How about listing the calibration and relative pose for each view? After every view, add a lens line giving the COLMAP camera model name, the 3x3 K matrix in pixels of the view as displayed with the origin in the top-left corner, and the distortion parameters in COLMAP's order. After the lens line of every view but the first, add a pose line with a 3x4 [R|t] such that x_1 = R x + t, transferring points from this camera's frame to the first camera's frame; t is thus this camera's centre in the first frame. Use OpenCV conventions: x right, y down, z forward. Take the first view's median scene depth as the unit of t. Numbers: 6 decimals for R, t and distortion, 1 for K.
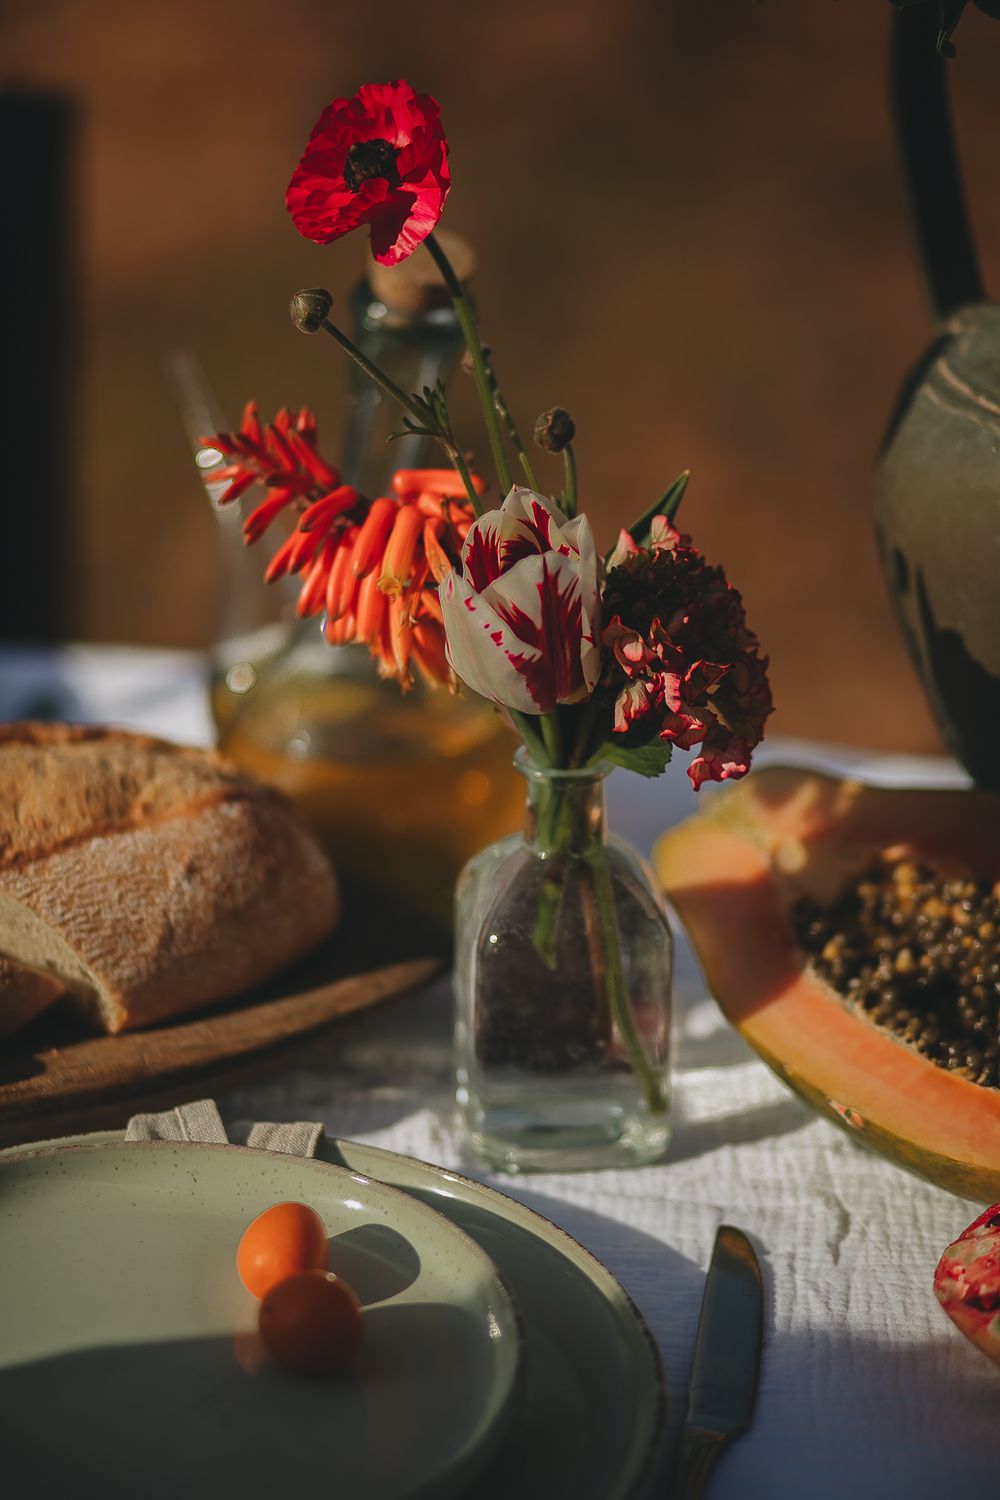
lens RADIAL K [[4310.2, 0, 500.5], [0, 4310.2, 750.3], [0, 0, 1]] dist [0.342707, 0.000000]
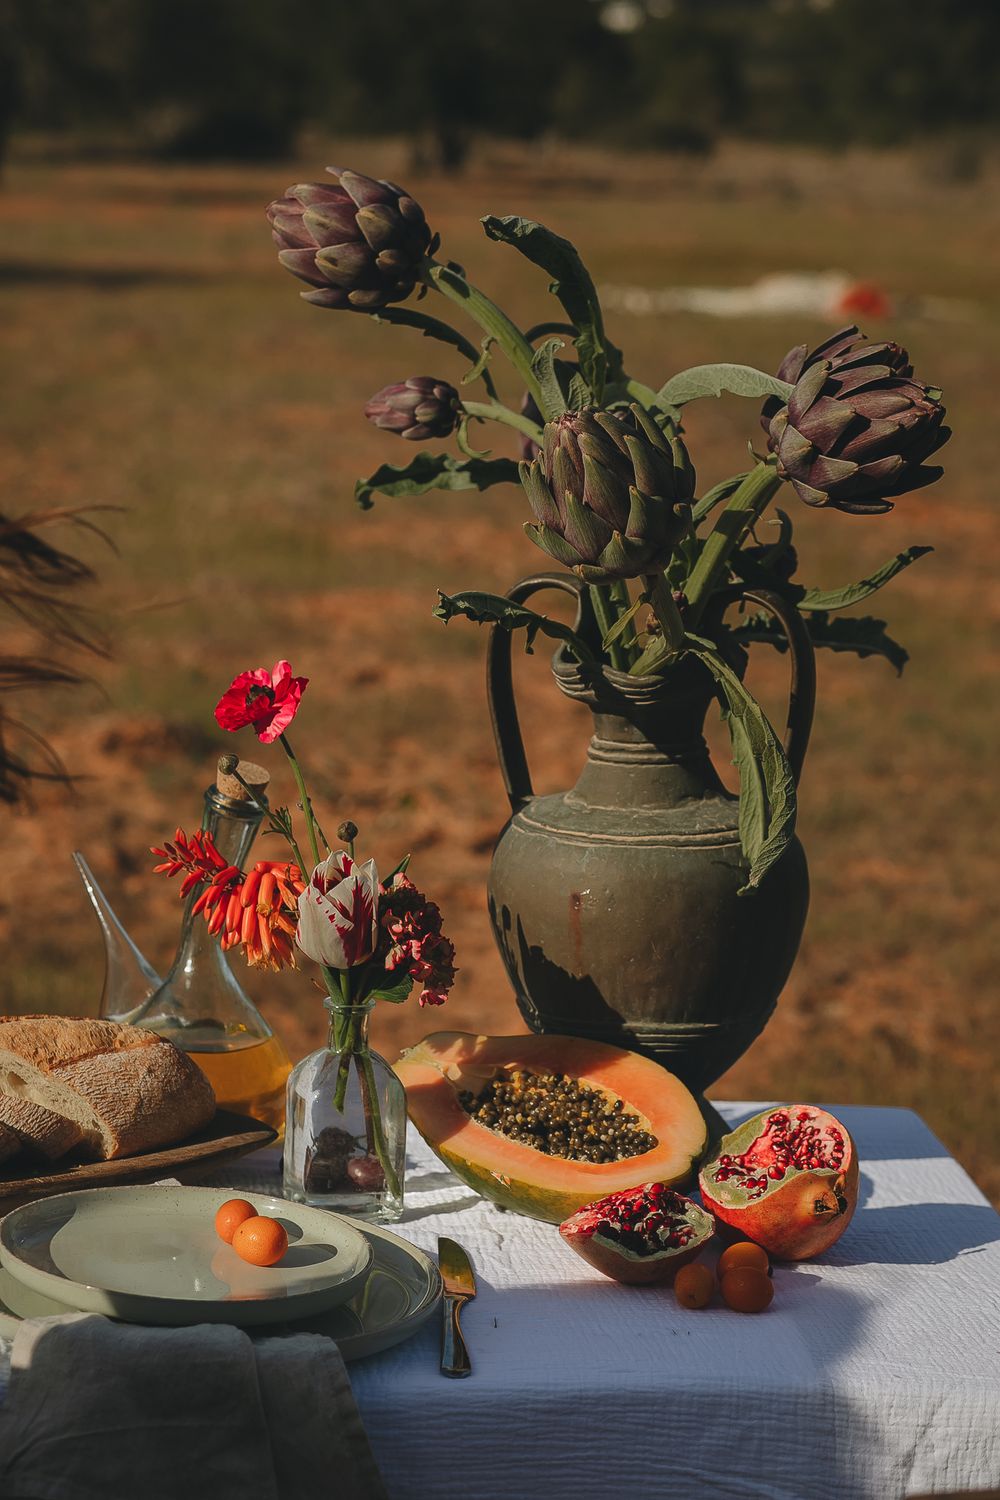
lens RADIAL K [[4310.2, 0, 499.7], [0, 4310.2, 749.9], [0, 0, 1]] dist [0.342707, 0.000000]
pose [[0.982342, 0.003307, 0.187065, -0.279935], [0.041972, 0.970464, -0.237566, 0.352858], [-0.182326, 0.241223, 0.953189, -0.881541]]
